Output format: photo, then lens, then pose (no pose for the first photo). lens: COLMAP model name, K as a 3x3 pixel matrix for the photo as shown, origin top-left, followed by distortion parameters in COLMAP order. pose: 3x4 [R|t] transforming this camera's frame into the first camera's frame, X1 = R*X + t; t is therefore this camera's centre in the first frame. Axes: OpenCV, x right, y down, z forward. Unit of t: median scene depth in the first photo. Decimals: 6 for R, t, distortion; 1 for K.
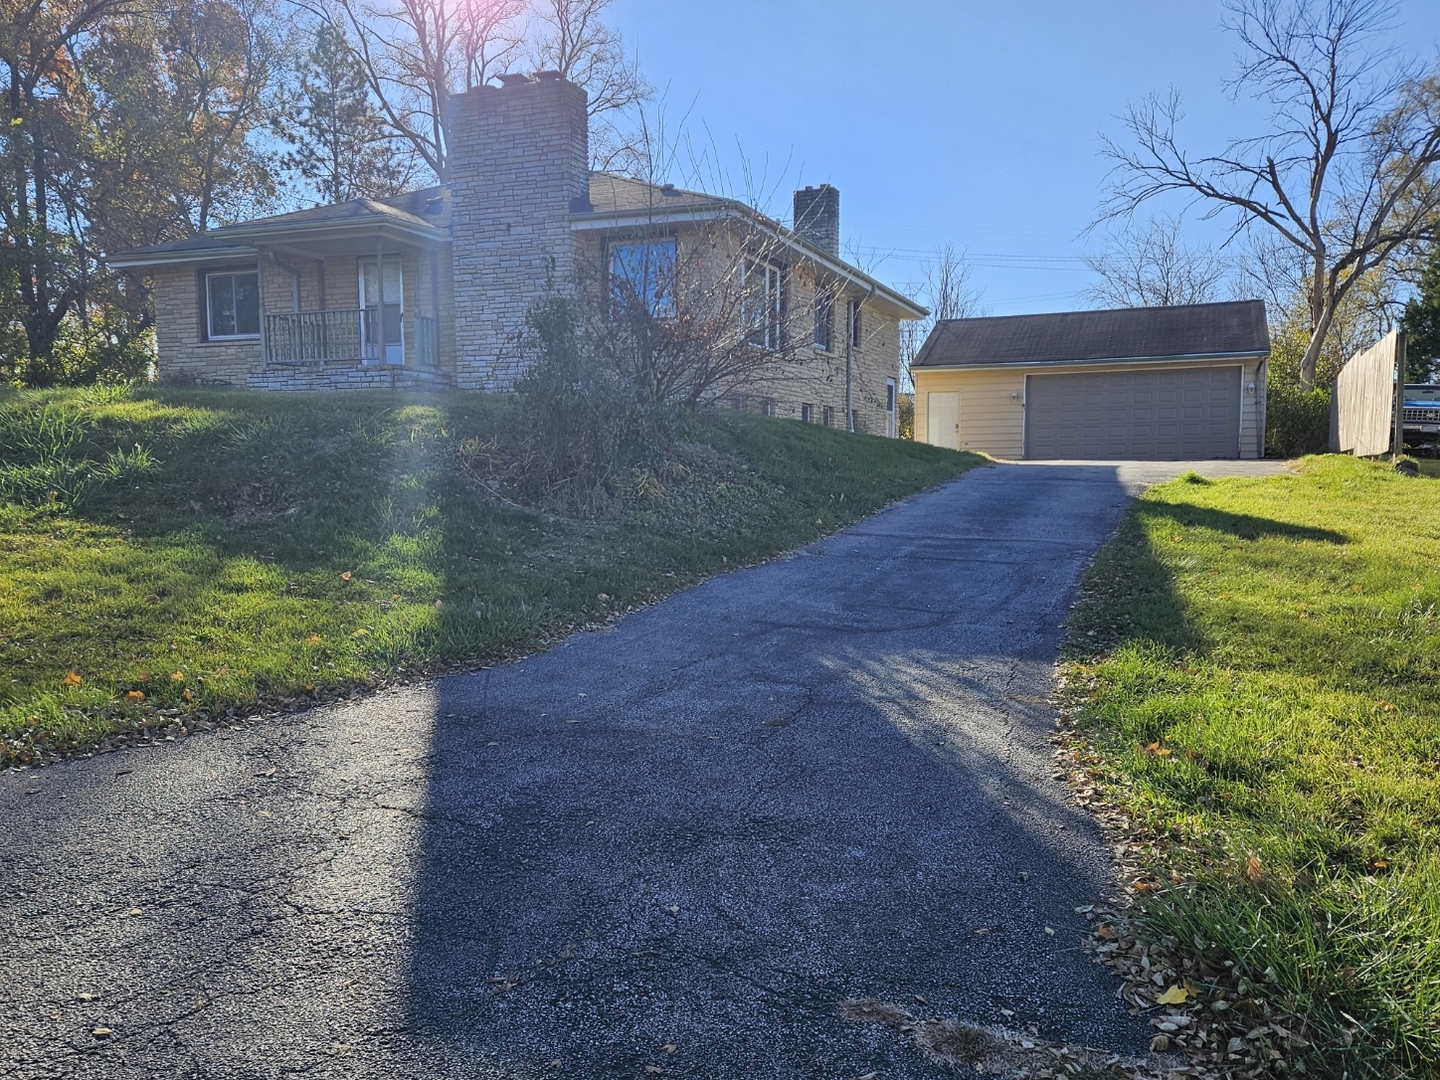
lens RADIAL K [[1042.9, 0, 719.8], [0, 1042.9, 544.0], [0, 0, 1]] dist [0.057585, 0.001116]
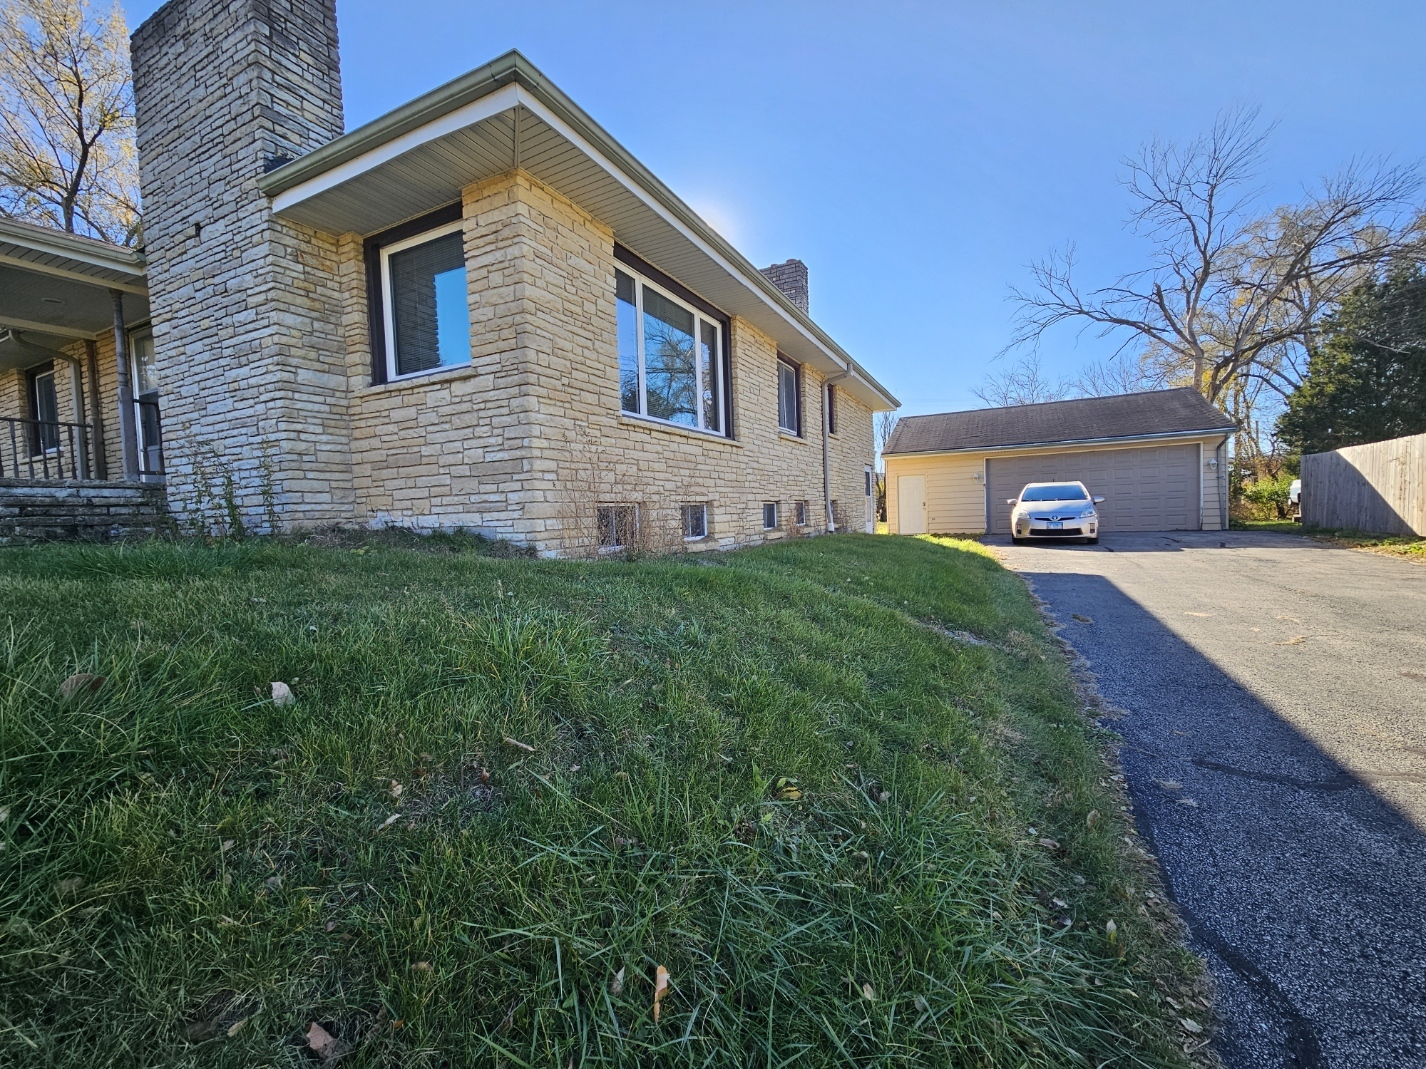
lens RADIAL K [[587.1, 0, 710.4], [0, 587.1, 530.1], [0, 0, 1]] dist [-0.000907, 0.000683]
pose [[0.996053, -0.027537, -0.084377, 0.051019], [0.023047, 0.998289, -0.053742, -0.061433], [0.085713, 0.051585, 0.994984, 0.379645]]
